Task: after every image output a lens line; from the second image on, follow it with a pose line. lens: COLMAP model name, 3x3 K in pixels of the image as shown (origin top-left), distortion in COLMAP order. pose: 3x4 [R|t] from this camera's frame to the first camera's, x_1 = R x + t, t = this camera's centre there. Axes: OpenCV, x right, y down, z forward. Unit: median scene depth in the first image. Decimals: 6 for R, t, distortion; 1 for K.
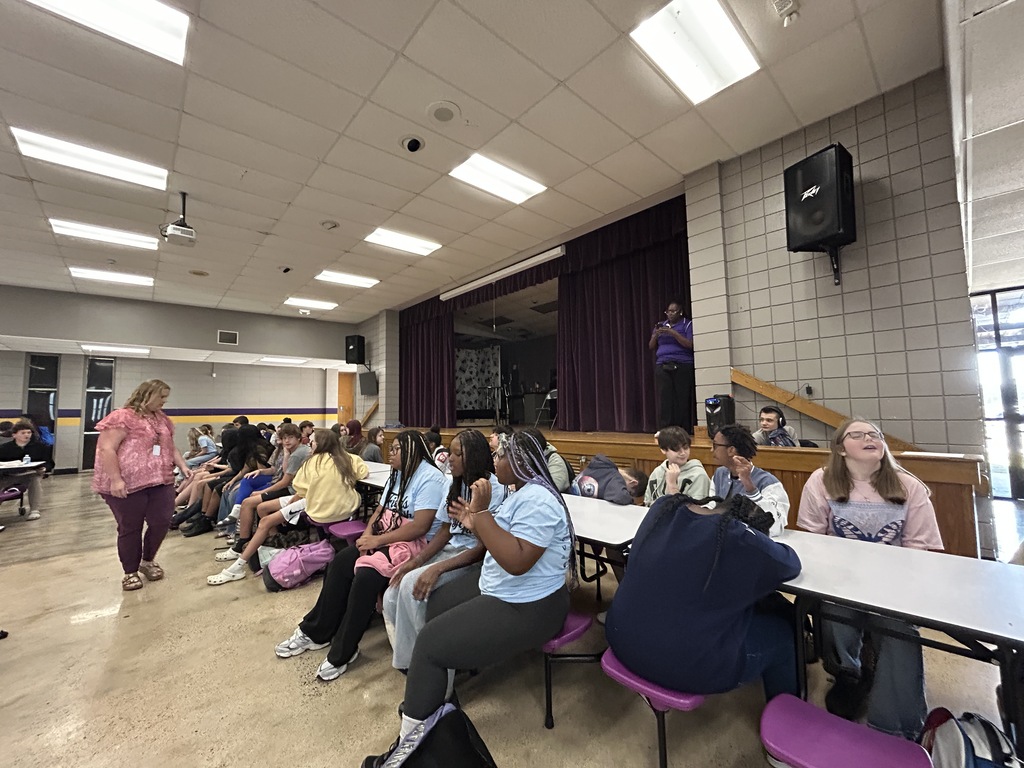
lens RADIAL K [[416.3, 0, 502.8], [0, 416.3, 384.0], [0, 0, 1]] dist [-0.000419, 0.000223]
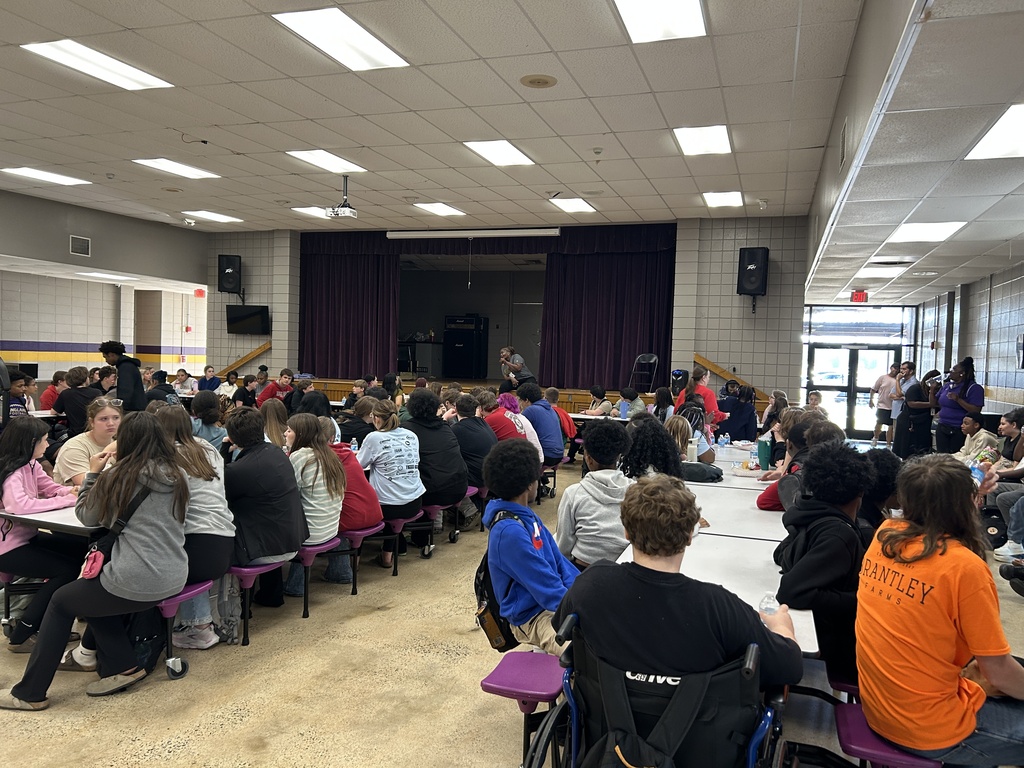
lens RADIAL K [[761.3, 0, 505.8], [0, 761.3, 386.1], [0, 0, 1]] dist [0.009463, -0.002342]
pose [[0.874169, 0.029908, 0.484701, -0.956266], [-0.081334, 0.993020, 0.085416, -0.063991], [-0.478763, -0.114091, 0.870500, -0.776411]]
